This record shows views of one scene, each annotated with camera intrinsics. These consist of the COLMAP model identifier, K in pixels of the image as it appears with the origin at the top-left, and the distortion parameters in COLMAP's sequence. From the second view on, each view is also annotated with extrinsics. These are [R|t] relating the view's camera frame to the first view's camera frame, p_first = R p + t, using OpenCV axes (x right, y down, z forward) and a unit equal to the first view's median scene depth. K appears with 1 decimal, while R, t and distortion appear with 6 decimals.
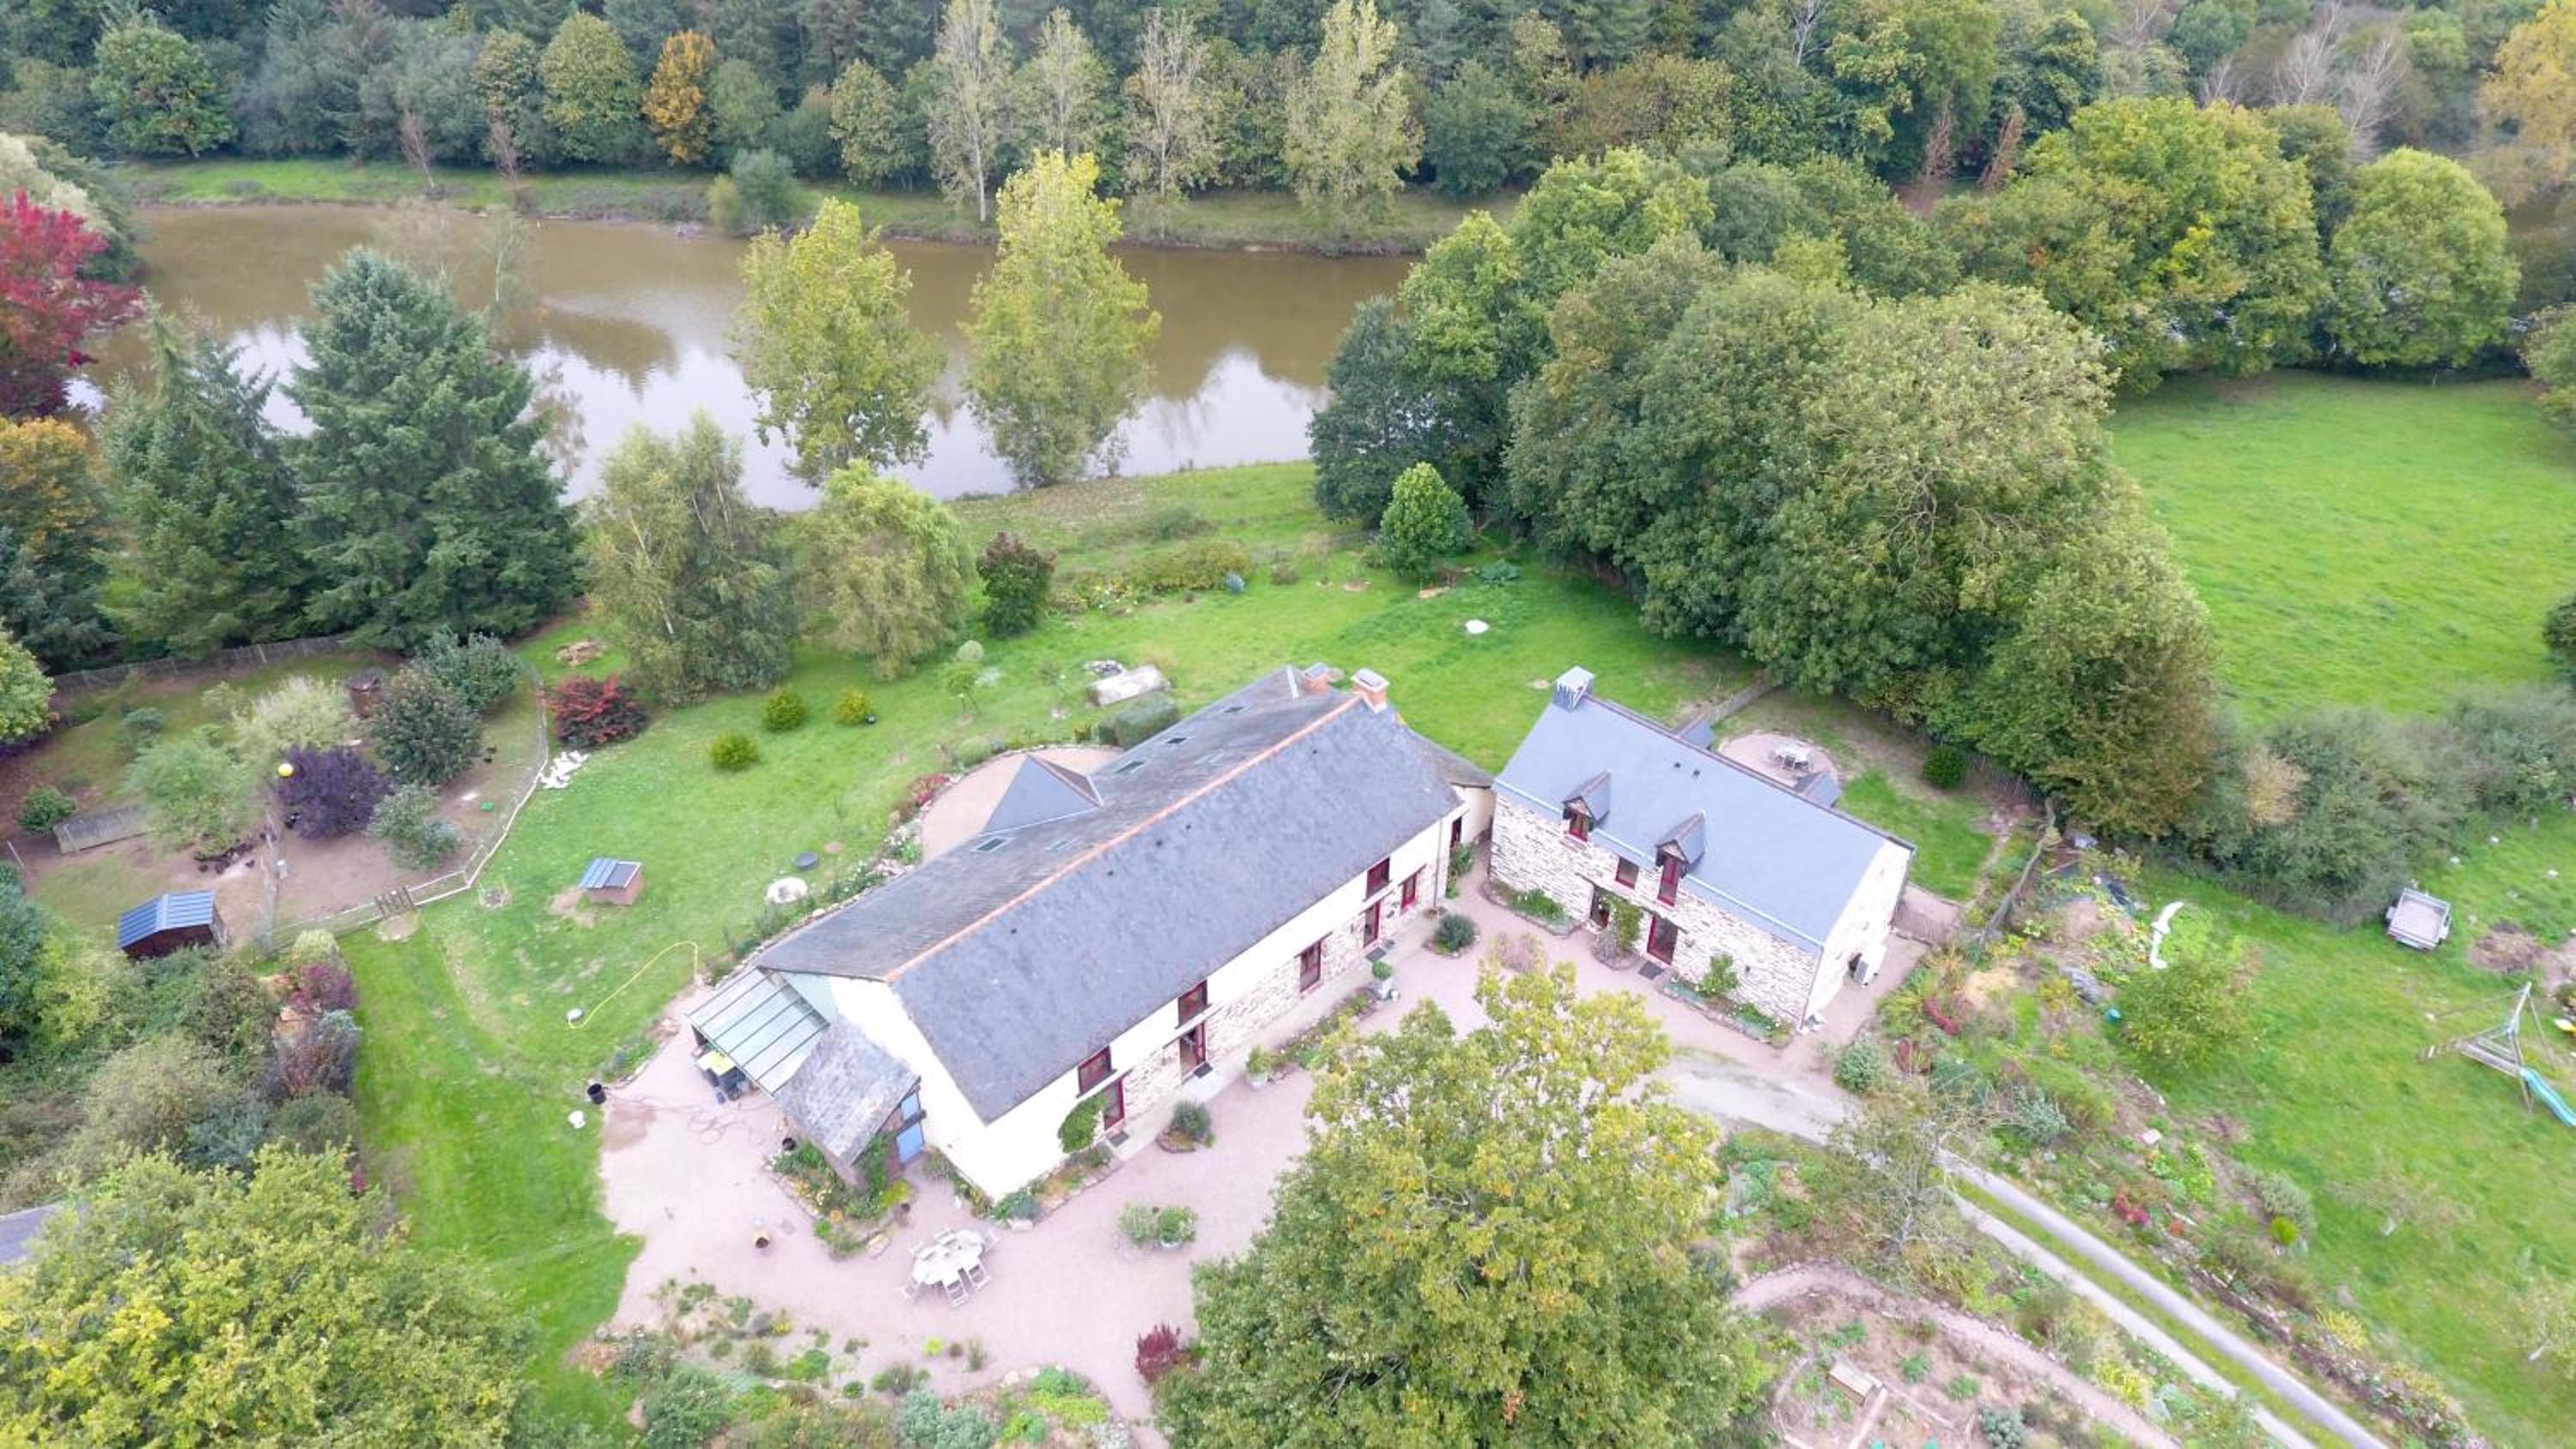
lens RADIAL K [[1508.3, 0, 1288.0], [0, 1508.3, 724.5], [0, 0, 1]] dist [-0.022543, 0.011961]
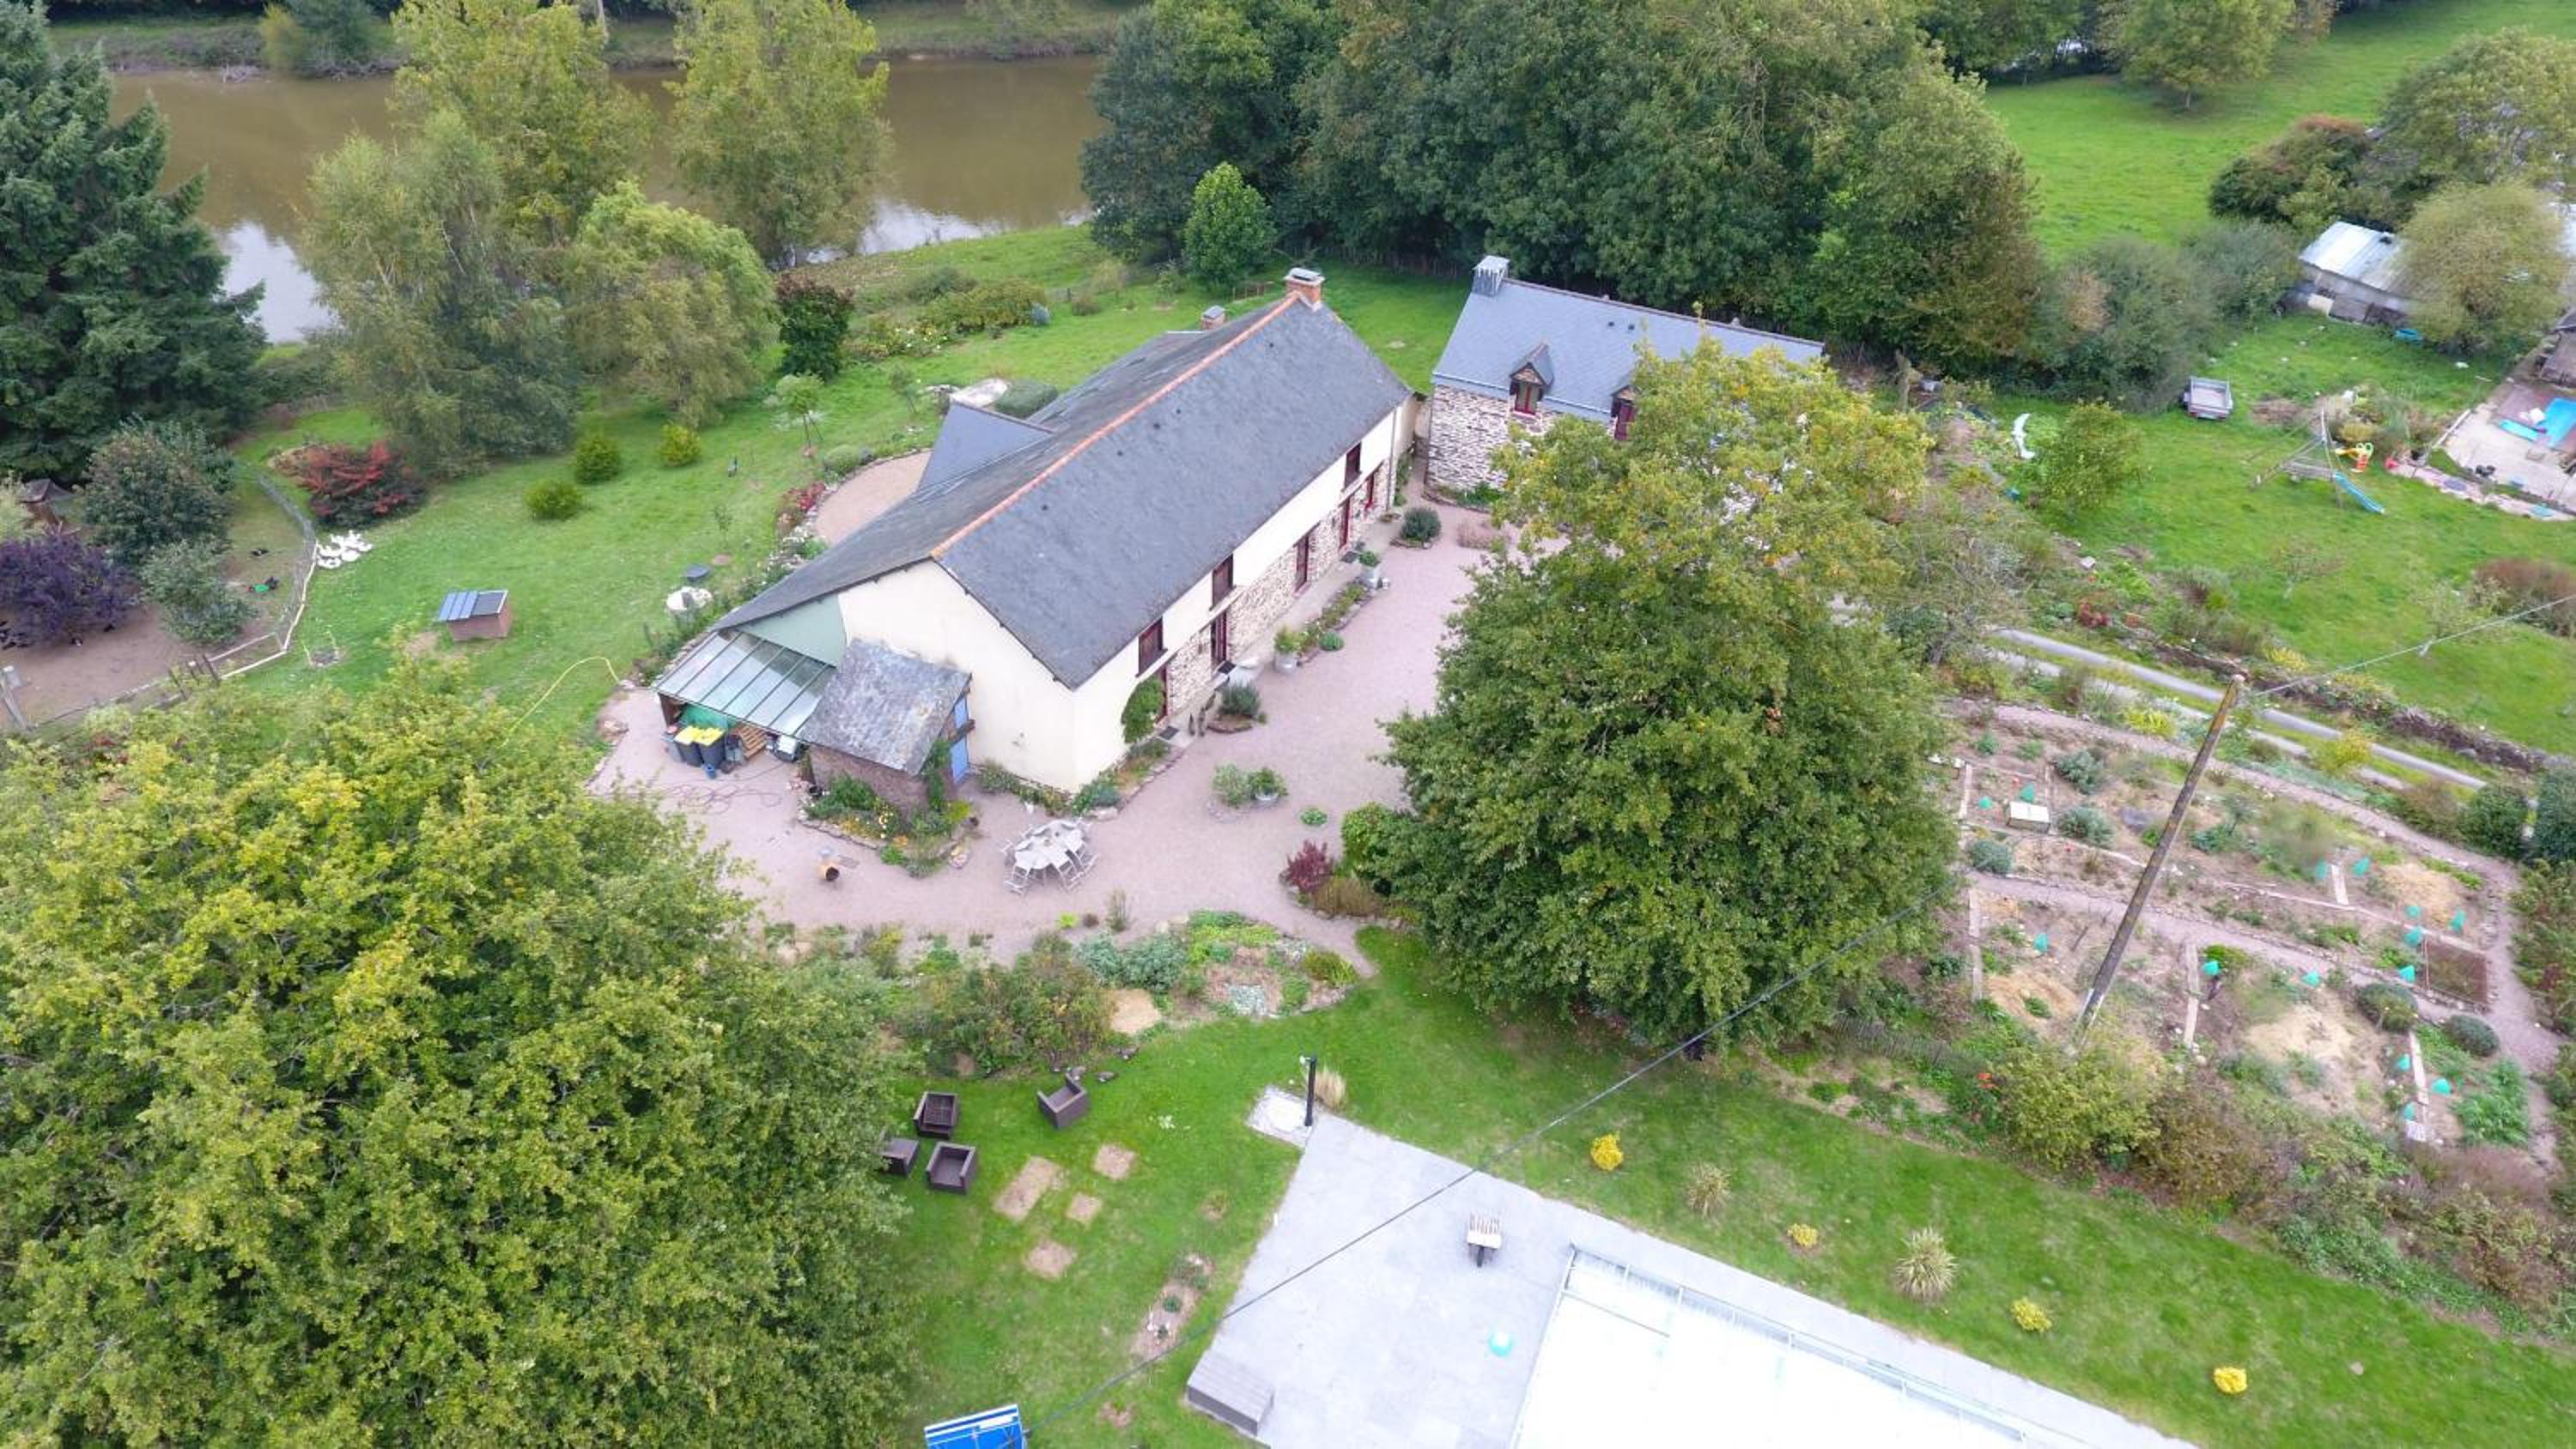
lens RADIAL K [[1508.3, 0, 1288.0], [0, 1508.3, 724.5], [0, 0, 1]] dist [-0.022543, 0.011961]
pose [[0.955700, -0.156622, 0.249213, -0.244149], [0.148466, 0.987585, 0.051315, 0.204548], [-0.254156, -0.012042, 0.967088, 0.051597]]
